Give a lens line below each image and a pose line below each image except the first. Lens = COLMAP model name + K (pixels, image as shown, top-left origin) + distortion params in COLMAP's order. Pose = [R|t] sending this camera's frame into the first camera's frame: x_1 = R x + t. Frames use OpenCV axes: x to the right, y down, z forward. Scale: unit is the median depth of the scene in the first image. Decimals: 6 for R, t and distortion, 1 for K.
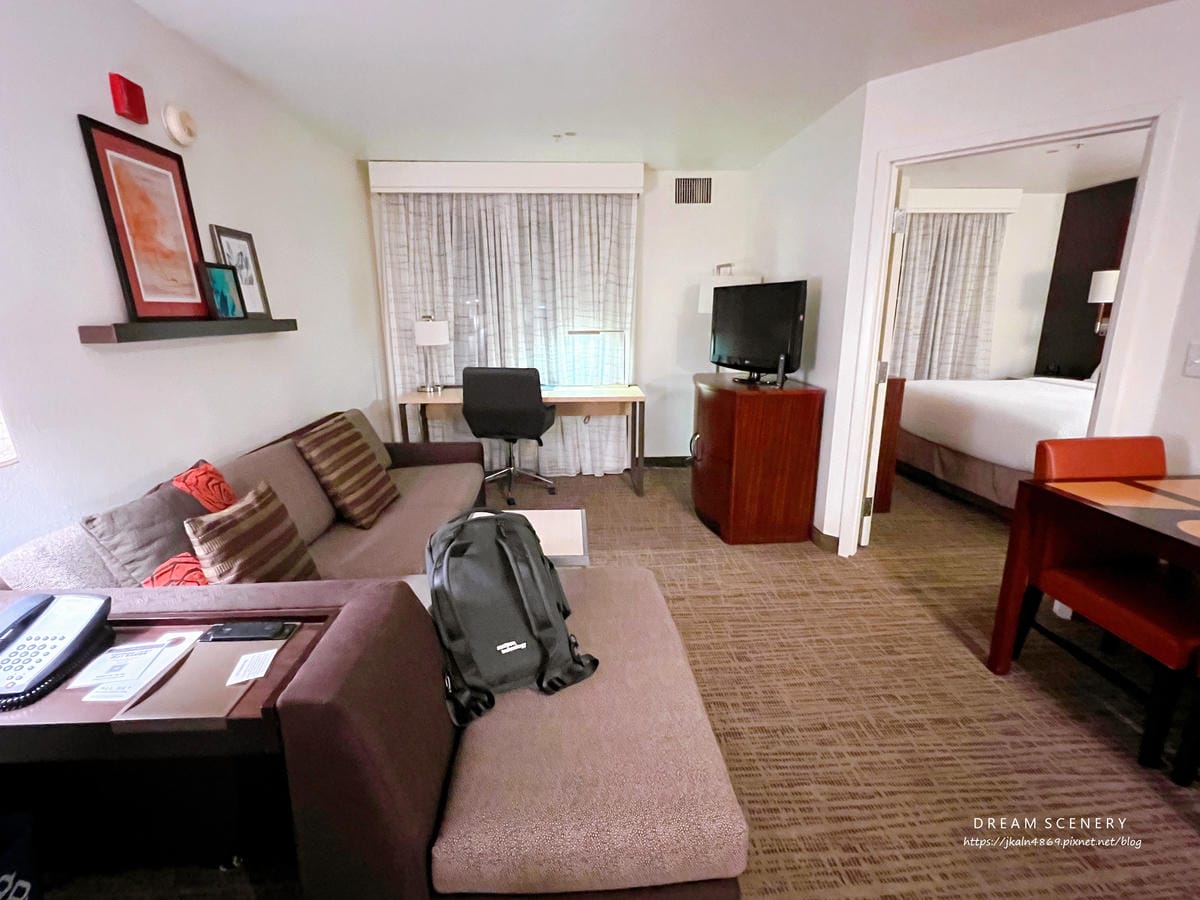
lens RADIAL K [[570.5, 0, 591.9], [0, 570.5, 451.6], [0, 0, 1]] dist [-0.002341, -0.000015]
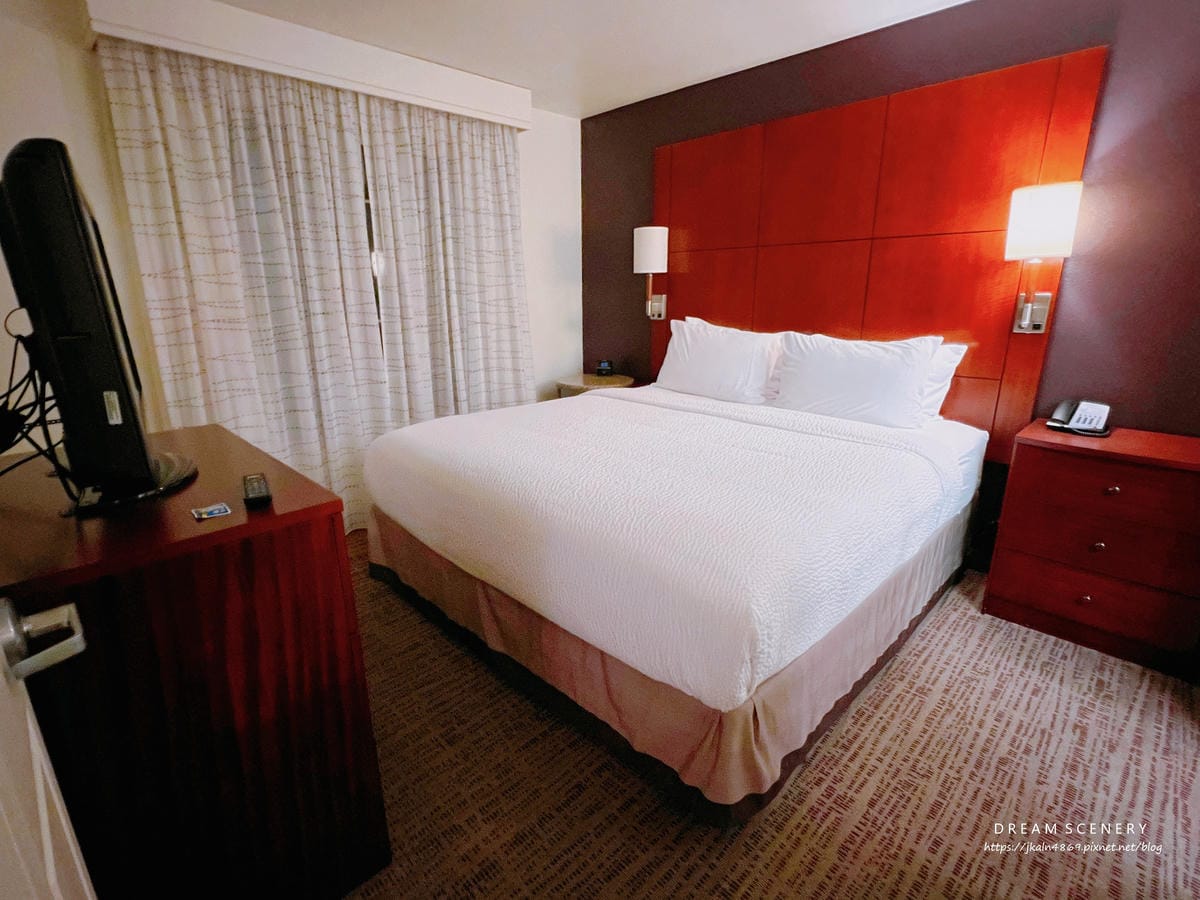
lens RADIAL K [[570.5, 0, 591.9], [0, 570.5, 451.6], [0, 0, 1]] dist [-0.002341, -0.000015]
pose [[0.746593, -0.180702, 0.640270, 0.497318], [0.162580, 0.982782, 0.087790, -0.168580], [-0.645110, 0.038551, 0.763117, 0.738497]]
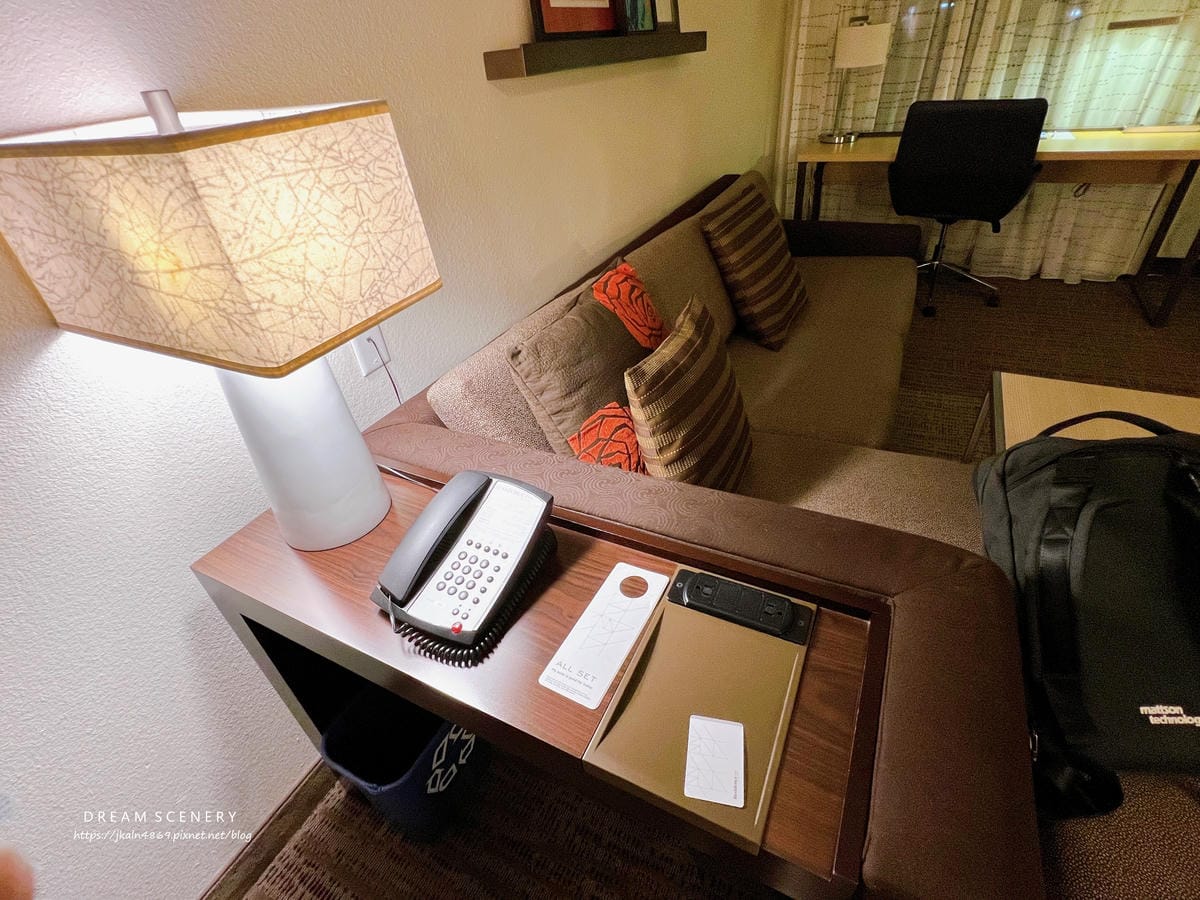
lens RADIAL K [[570.5, 0, 591.9], [0, 570.5, 451.6], [0, 0, 1]] dist [-0.002341, -0.000015]
pose [[0.861286, 0.233481, -0.451303, -0.169035], [-0.040992, 0.917211, 0.396287, -0.023579], [0.506465, -0.322816, 0.799552, 0.163355]]
